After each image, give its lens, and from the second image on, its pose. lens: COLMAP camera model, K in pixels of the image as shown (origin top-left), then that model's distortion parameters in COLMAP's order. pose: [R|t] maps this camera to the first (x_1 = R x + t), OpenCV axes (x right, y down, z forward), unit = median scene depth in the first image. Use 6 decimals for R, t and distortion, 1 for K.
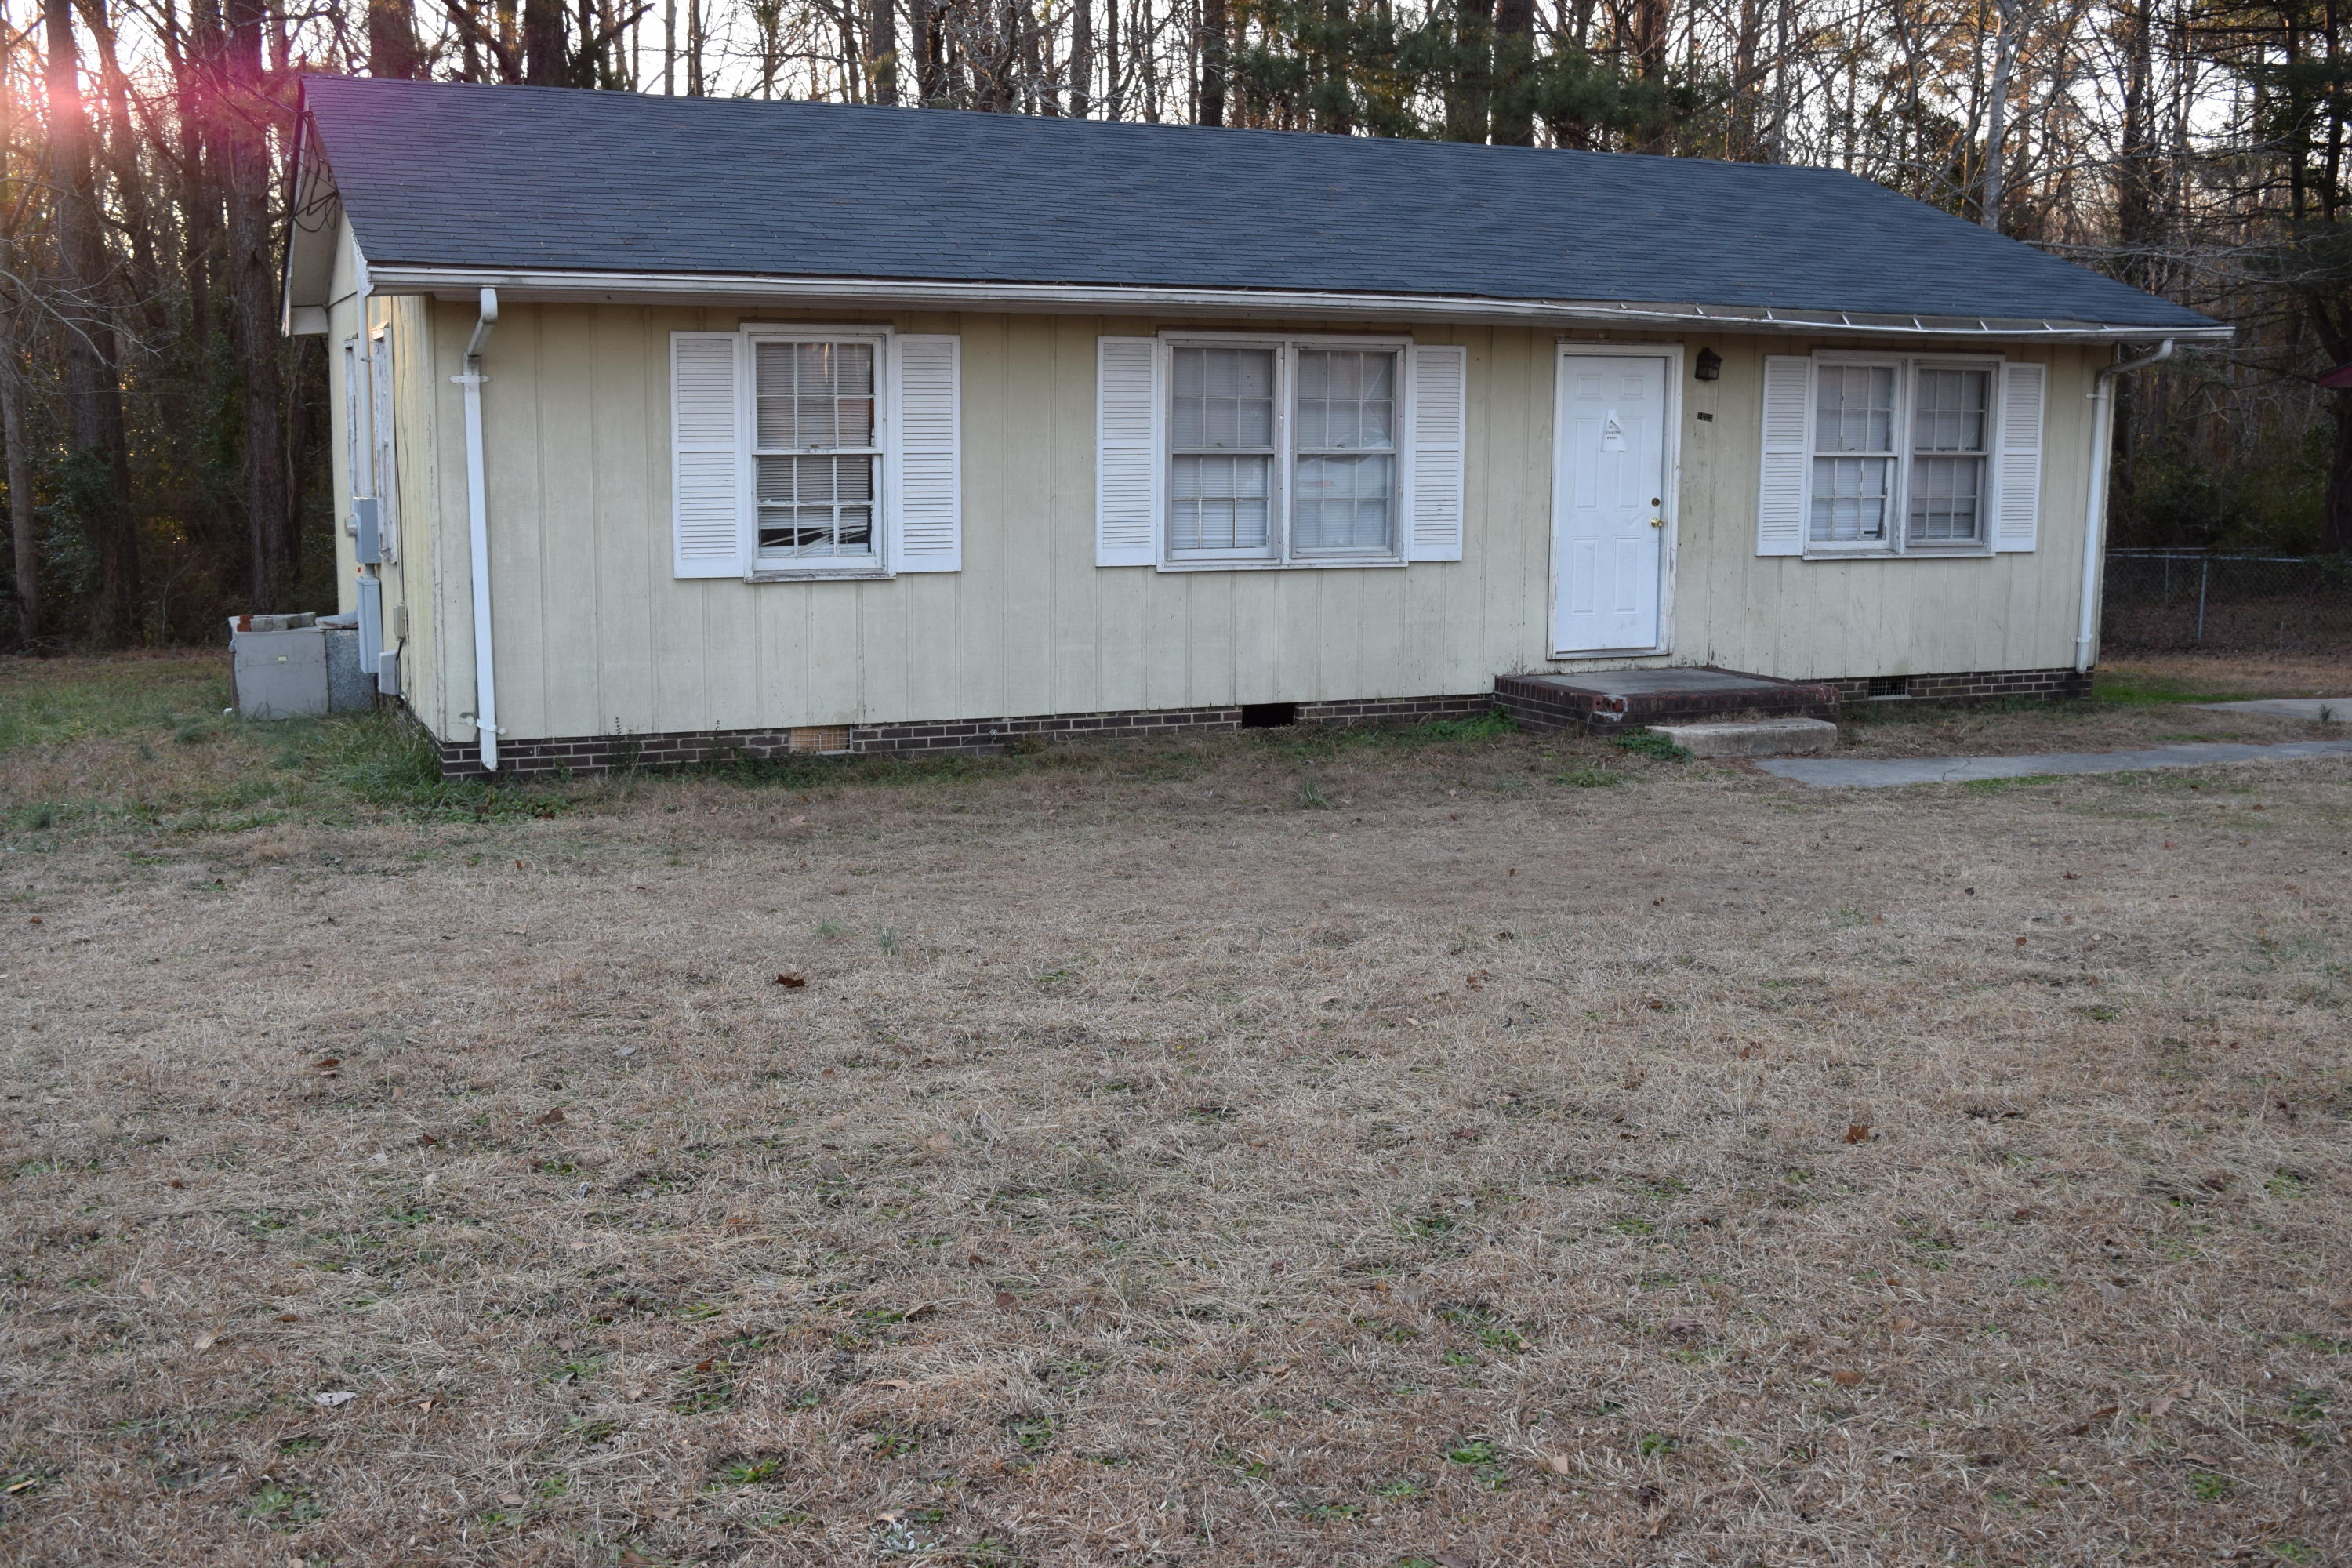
lens RADIAL K [[2448.3, 0, 1176.0], [0, 2448.3, 784.0], [0, 0, 1]] dist [-0.088314, 0.014881]
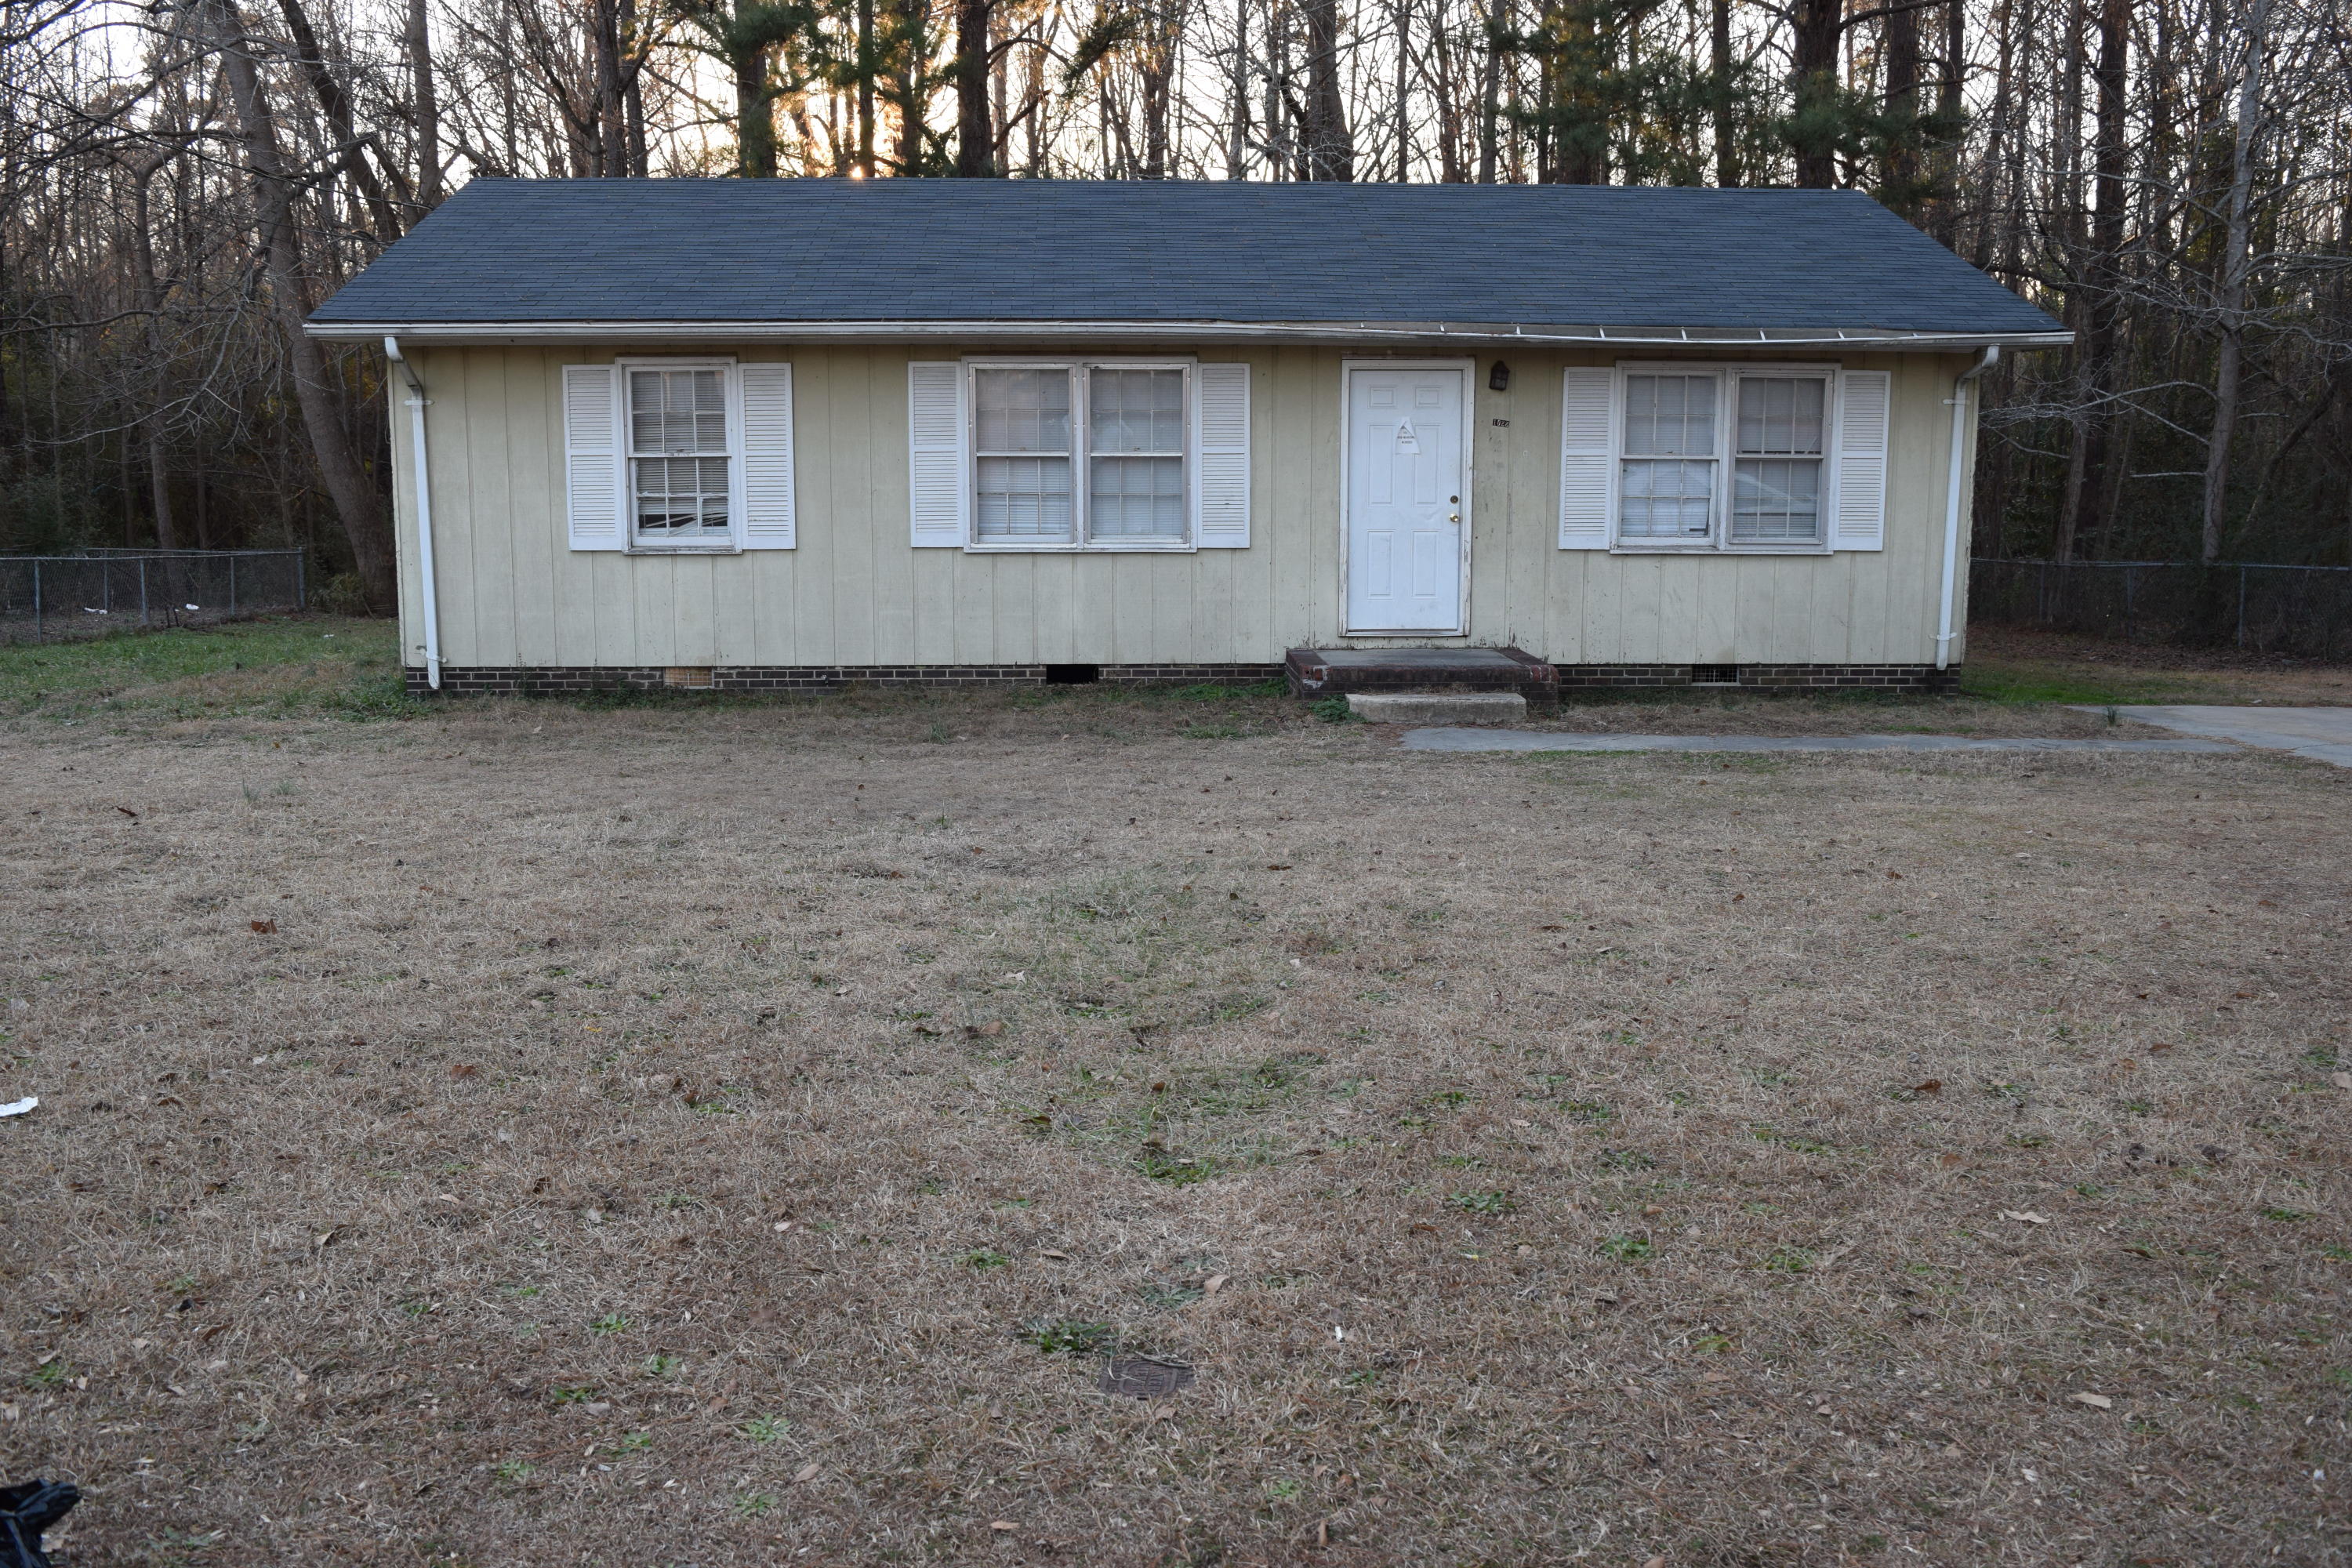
lens RADIAL K [[2192.5, 0, 1176.0], [0, 2192.5, 784.0], [0, 0, 1]] dist [-0.092927, -0.003039]
pose [[0.927390, 0.054592, -0.370092, 0.487766], [-0.051538, 0.998506, 0.018143, 0.003766], [0.370529, 0.002248, 0.928818, 0.018792]]
